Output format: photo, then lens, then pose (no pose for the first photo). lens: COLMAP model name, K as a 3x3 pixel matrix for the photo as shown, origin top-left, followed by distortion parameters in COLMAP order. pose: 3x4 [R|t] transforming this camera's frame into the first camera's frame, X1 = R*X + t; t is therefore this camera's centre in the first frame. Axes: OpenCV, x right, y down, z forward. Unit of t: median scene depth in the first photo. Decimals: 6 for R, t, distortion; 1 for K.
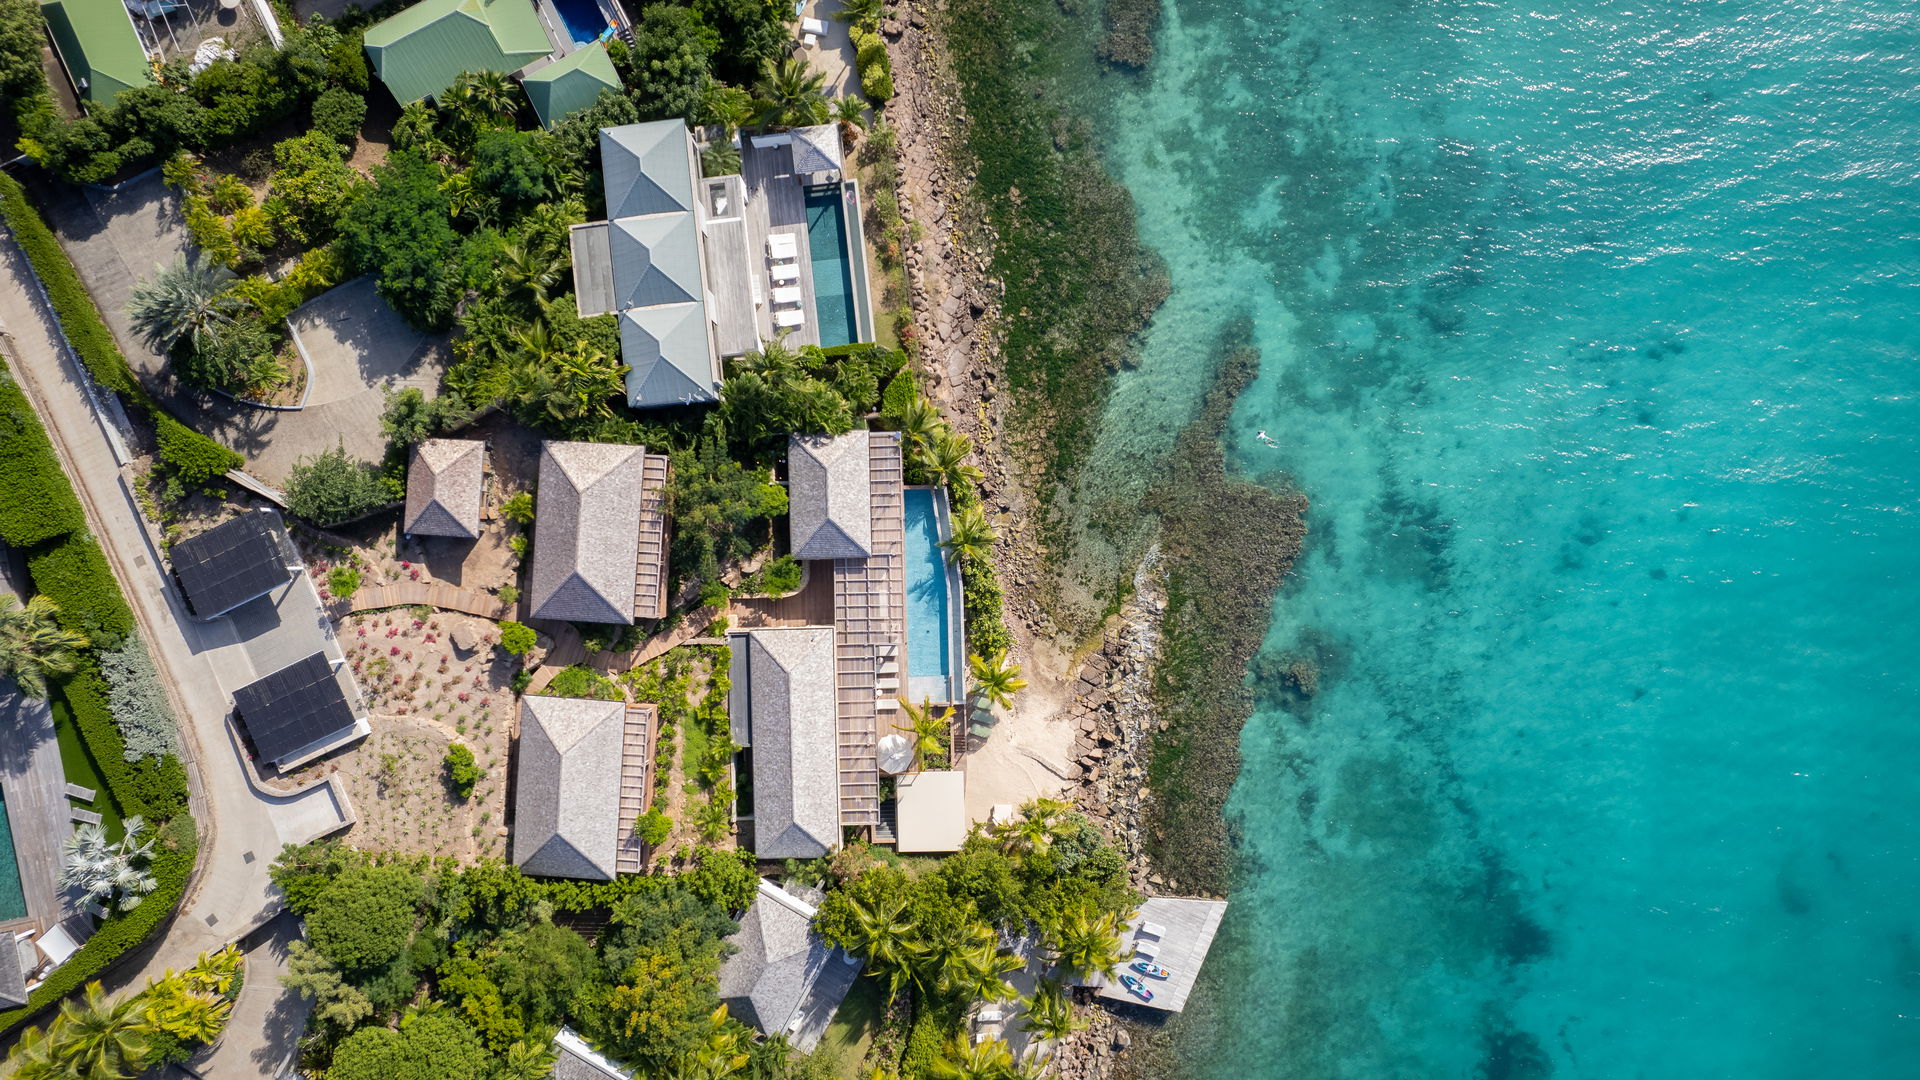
lens RADIAL K [[1248.2, 0, 960.0], [0, 1248.2, 540.0], [0, 0, 1]] dist [-0.077761, 0.036658]
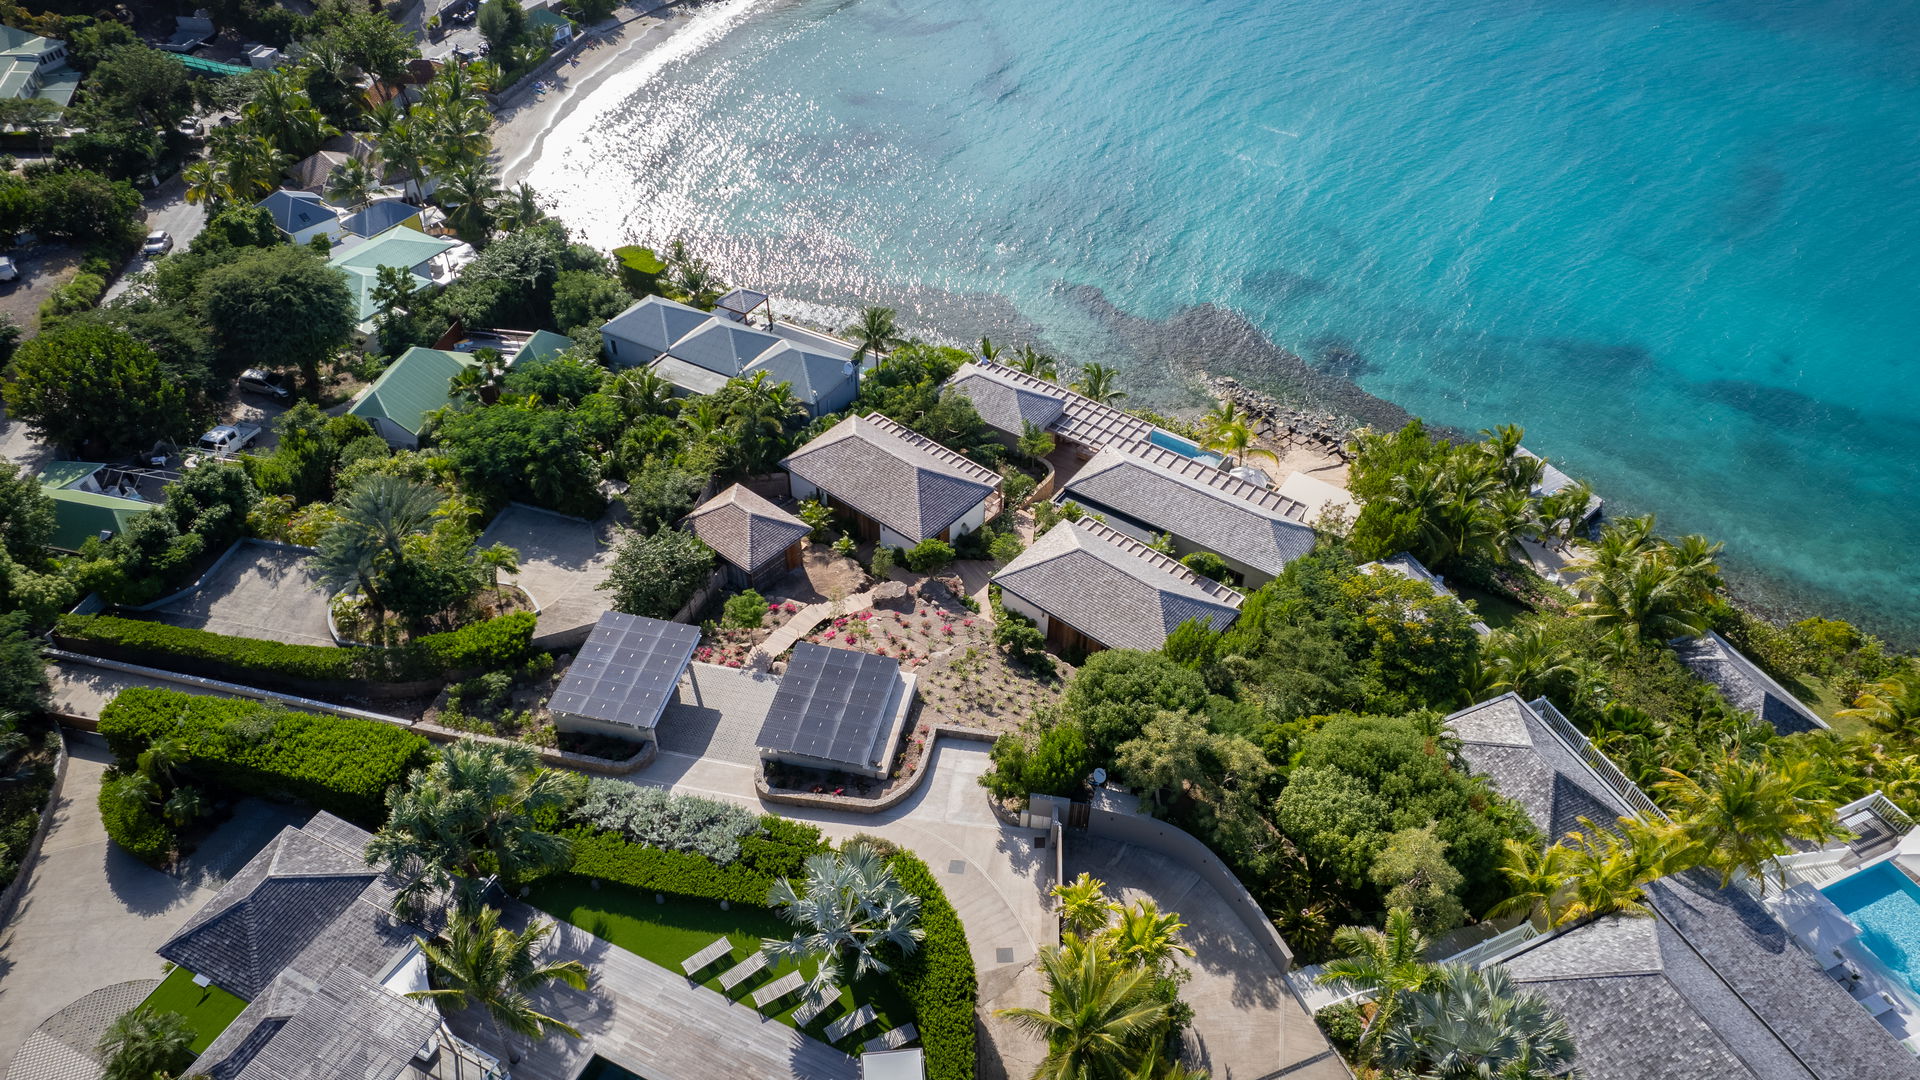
lens RADIAL K [[1239.6, 0, 960.0], [0, 1239.6, 540.0], [0, 0, 1]] dist [-0.090004, 0.091215]
pose [[0.589832, -0.532118, 0.607412, -0.823488], [0.807412, 0.401281, -0.432504, 0.440671], [-0.013599, 0.745536, 0.666326, 0.405903]]
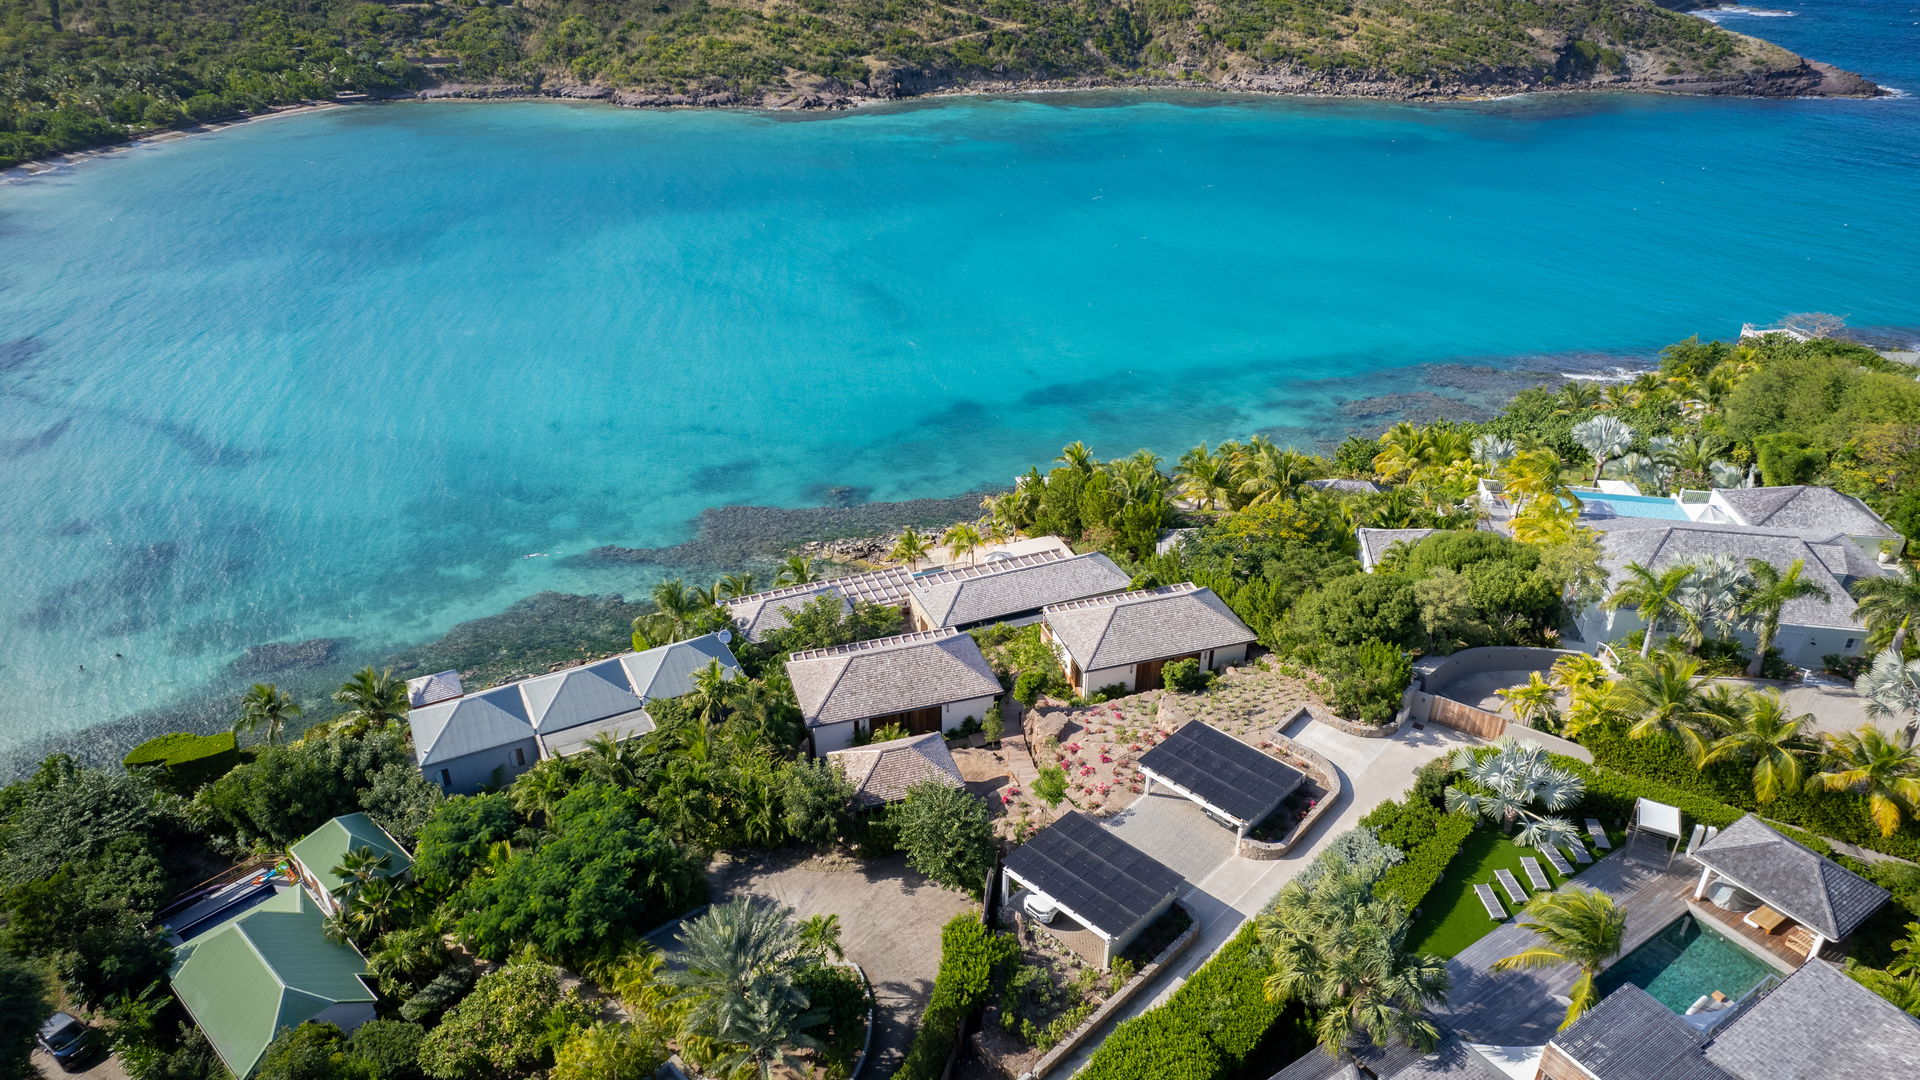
lens RADIAL K [[1246.5, 0, 960.0], [0, 1246.5, 540.0], [0, 0, 1]] dist [-0.091810, 0.095557]
pose [[-0.360972, -0.450636, 0.816472, -0.983065], [0.932487, -0.162271, 0.322701, -0.230564], [-0.012930, 0.877836, 0.478787, 0.456337]]
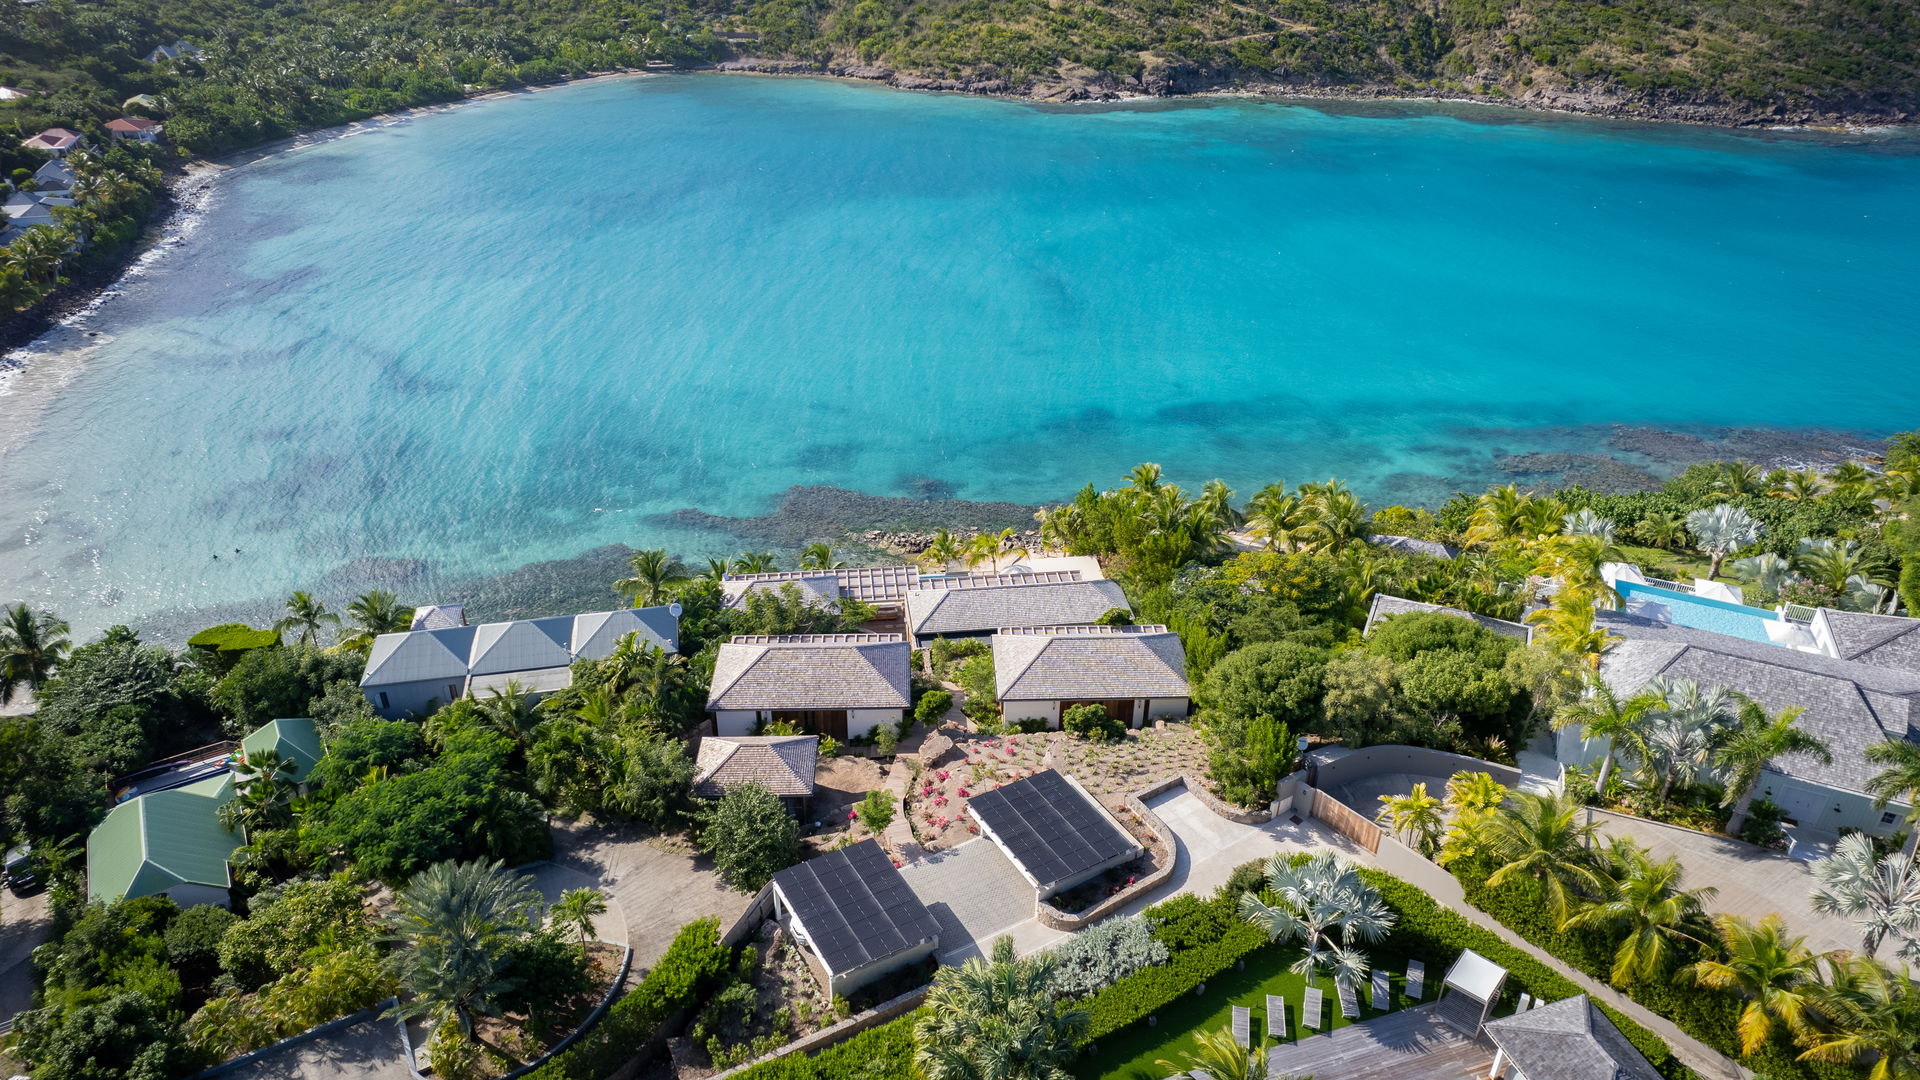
lens RADIAL K [[1239.6, 0, 960.0], [0, 1239.6, 540.0], [0, 0, 1]] dist [-0.090004, 0.091215]
pose [[-0.101952, -0.488494, 0.866591, -1.013762], [0.994628, -0.034363, 0.097645, 0.016362], [-0.017921, 0.871890, 0.489373, 0.450577]]
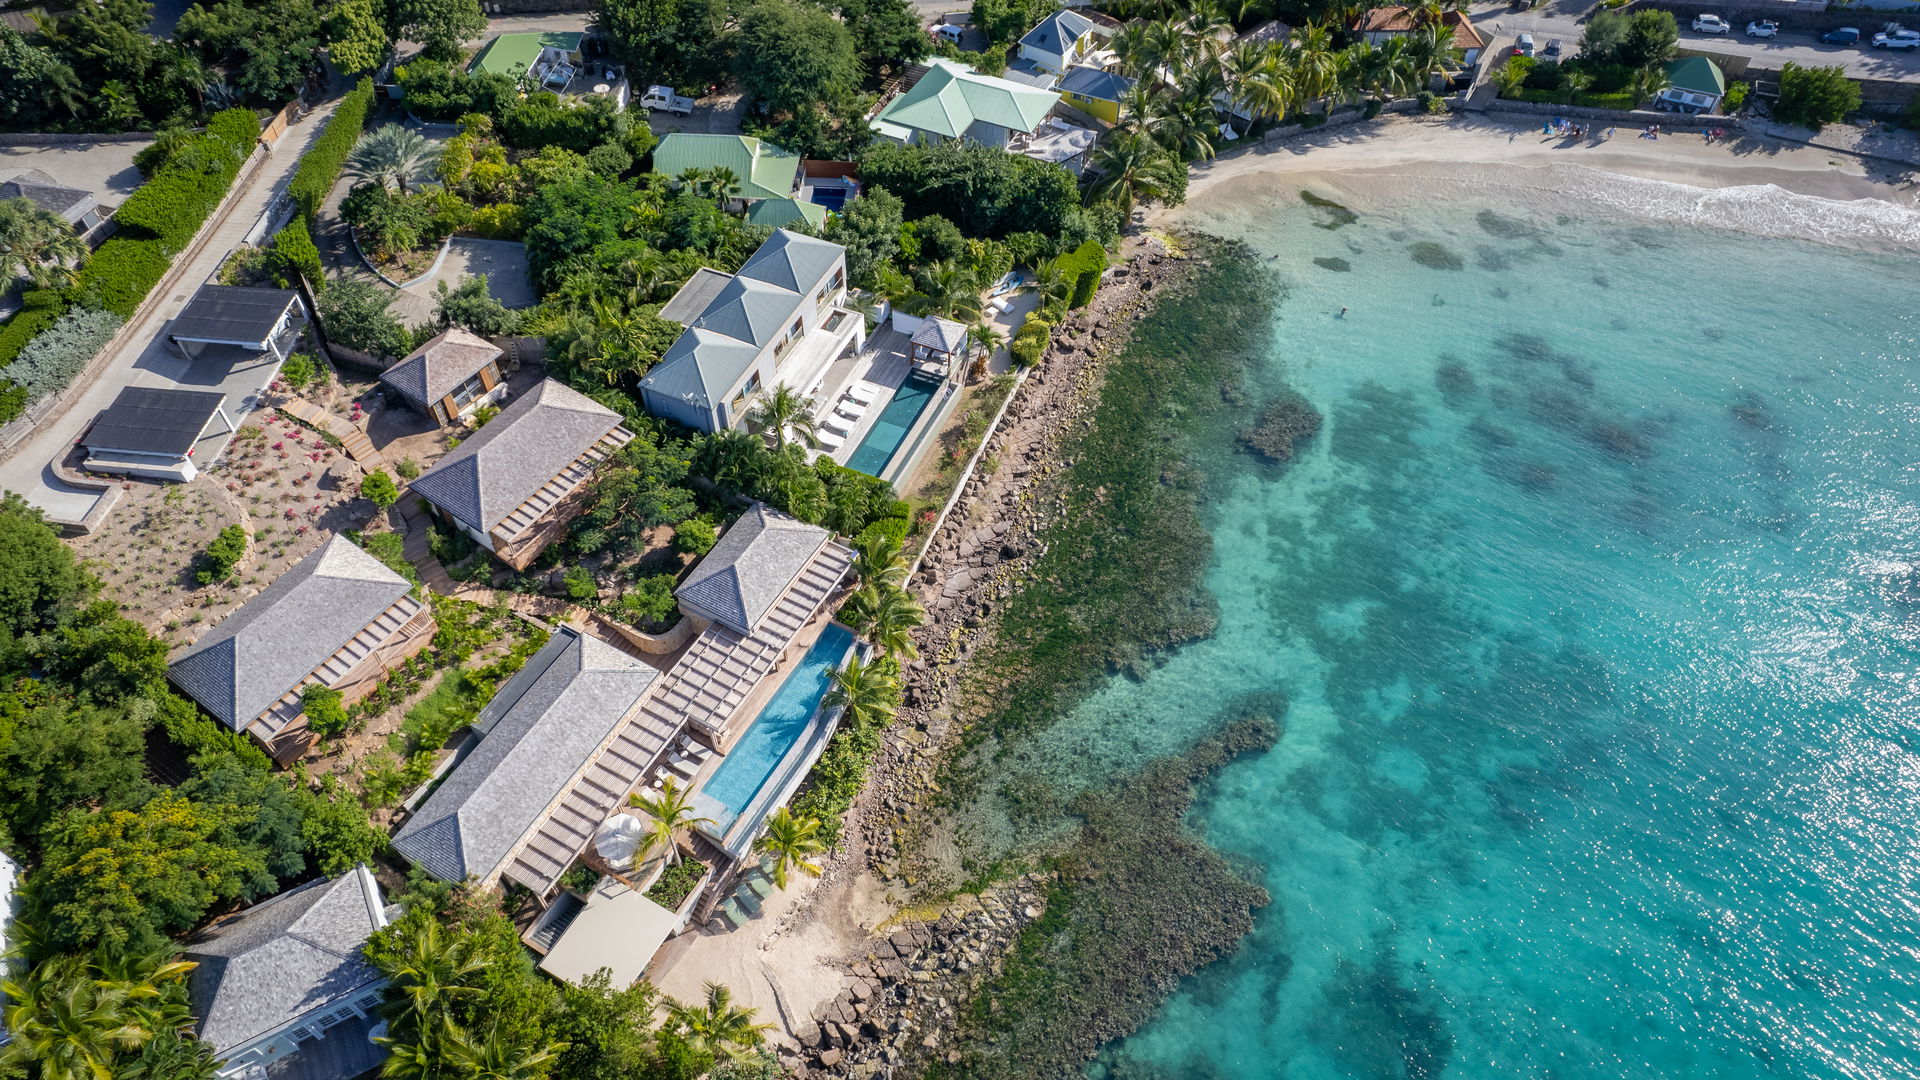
lens RADIAL K [[1251.8, 0, 960.0], [0, 1251.8, 540.0], [0, 0, 1]] dist [-0.049131, 0.005022]
pose [[0.862544, 0.381179, -0.332748, 0.320616], [-0.505883, 0.662682, -0.552209, 0.378300], [0.010016, 0.644636, 0.764424, 0.310644]]
